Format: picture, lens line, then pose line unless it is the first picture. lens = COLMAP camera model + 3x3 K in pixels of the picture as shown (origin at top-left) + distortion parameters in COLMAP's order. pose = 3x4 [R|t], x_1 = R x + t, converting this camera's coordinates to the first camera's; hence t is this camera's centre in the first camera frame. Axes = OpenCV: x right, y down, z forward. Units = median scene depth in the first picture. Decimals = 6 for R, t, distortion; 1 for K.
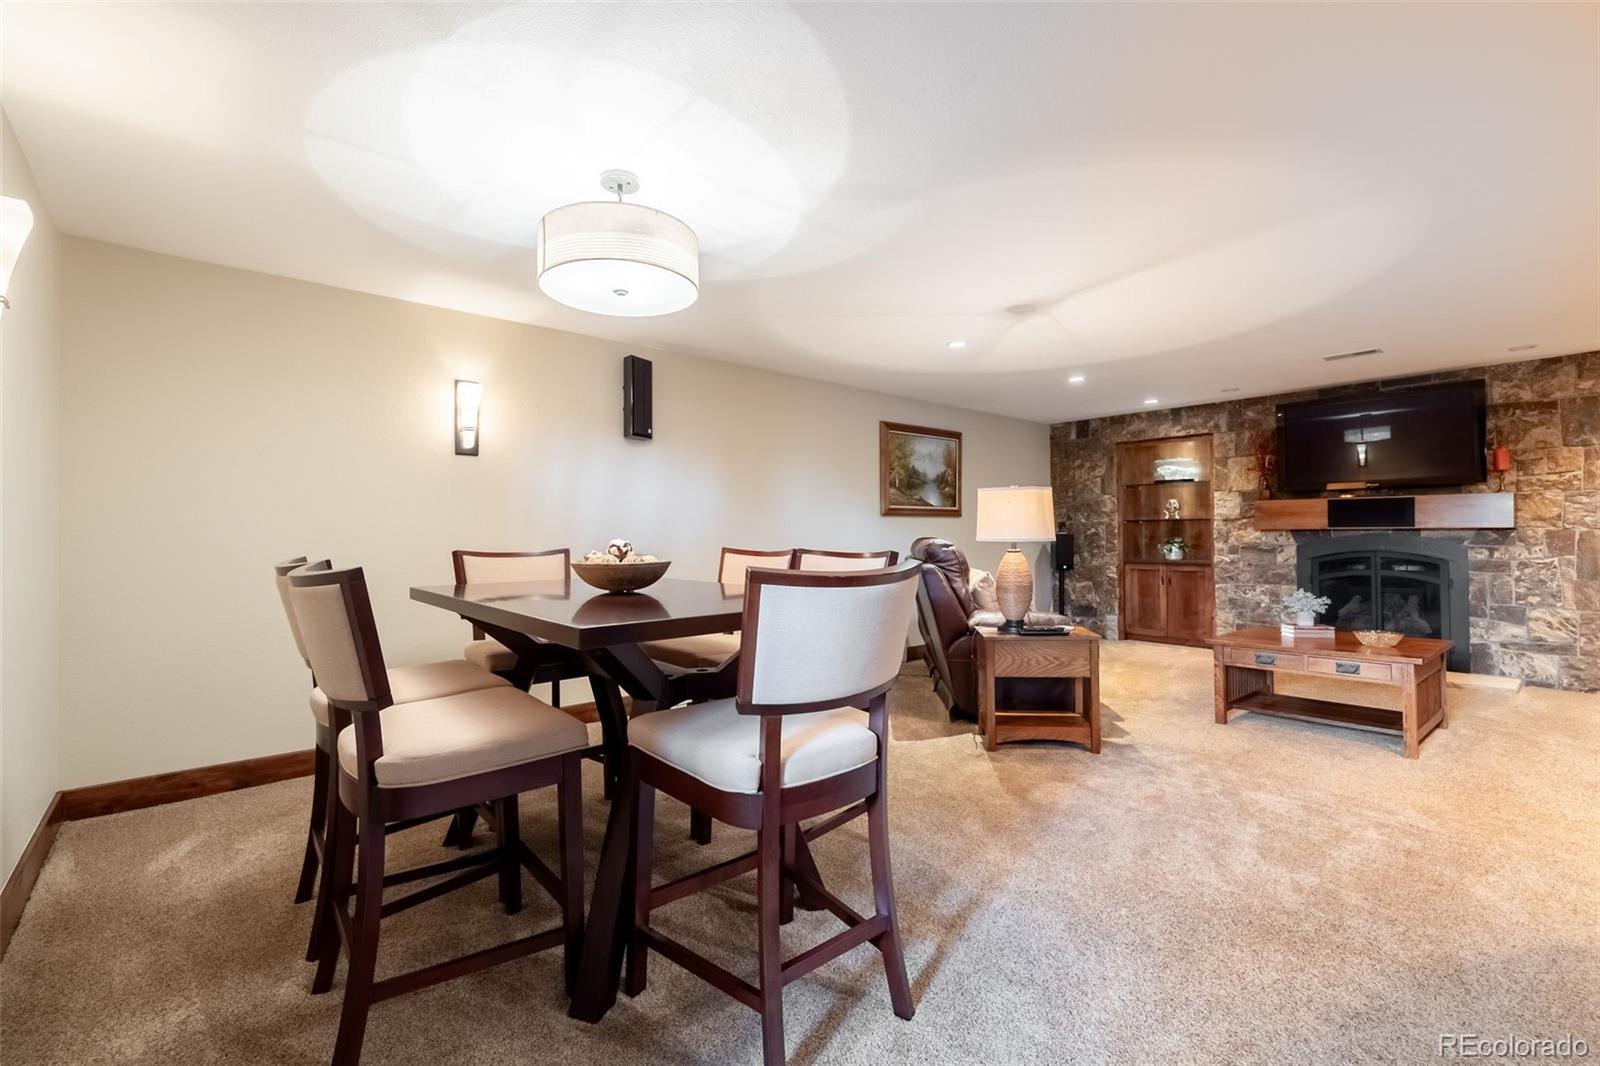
lens RADIAL K [[680.5, 0, 809.8], [0, 680.5, 529.8], [0, 0, 1]] dist [0.003521, -0.000055]
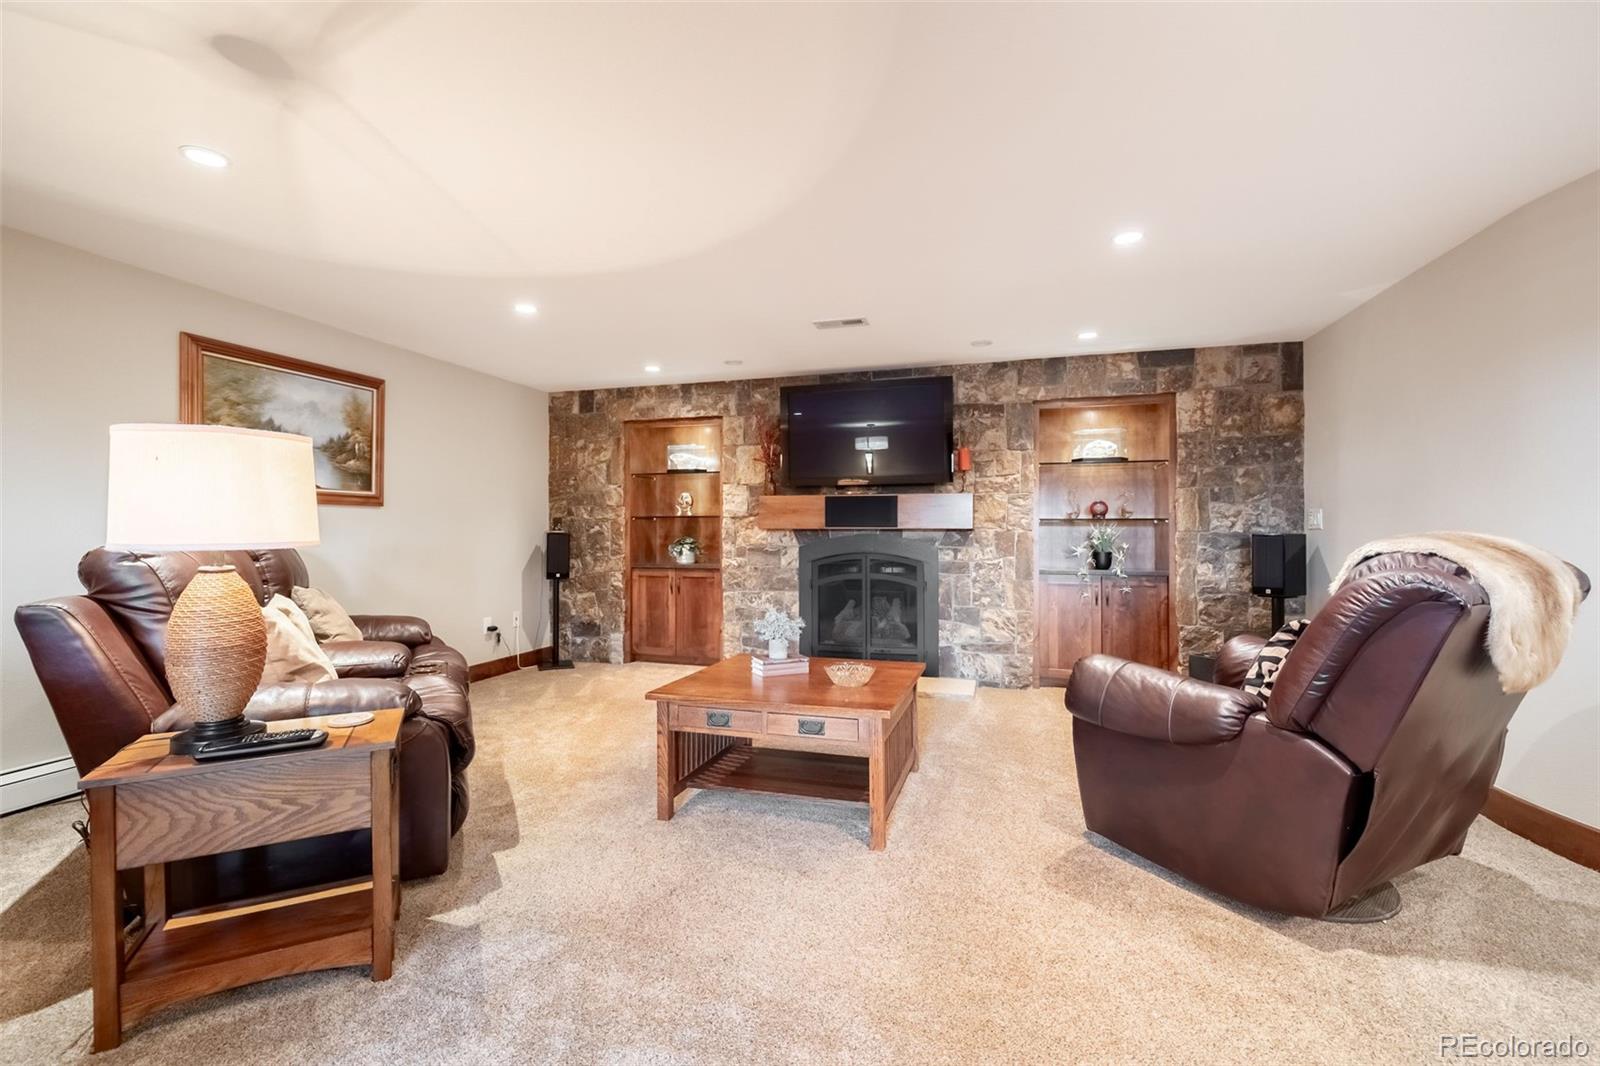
lens RADIAL K [[680.5, 0, 796.6], [0, 680.5, 533.1], [0, 0, 1]] dist [0.003521, -0.000055]
pose [[0.846117, 0.004854, 0.532976, 0.265121], [-0.008940, 0.999947, 0.005086, 0.000272], [-0.532923, -0.009068, 0.846115, 0.275754]]
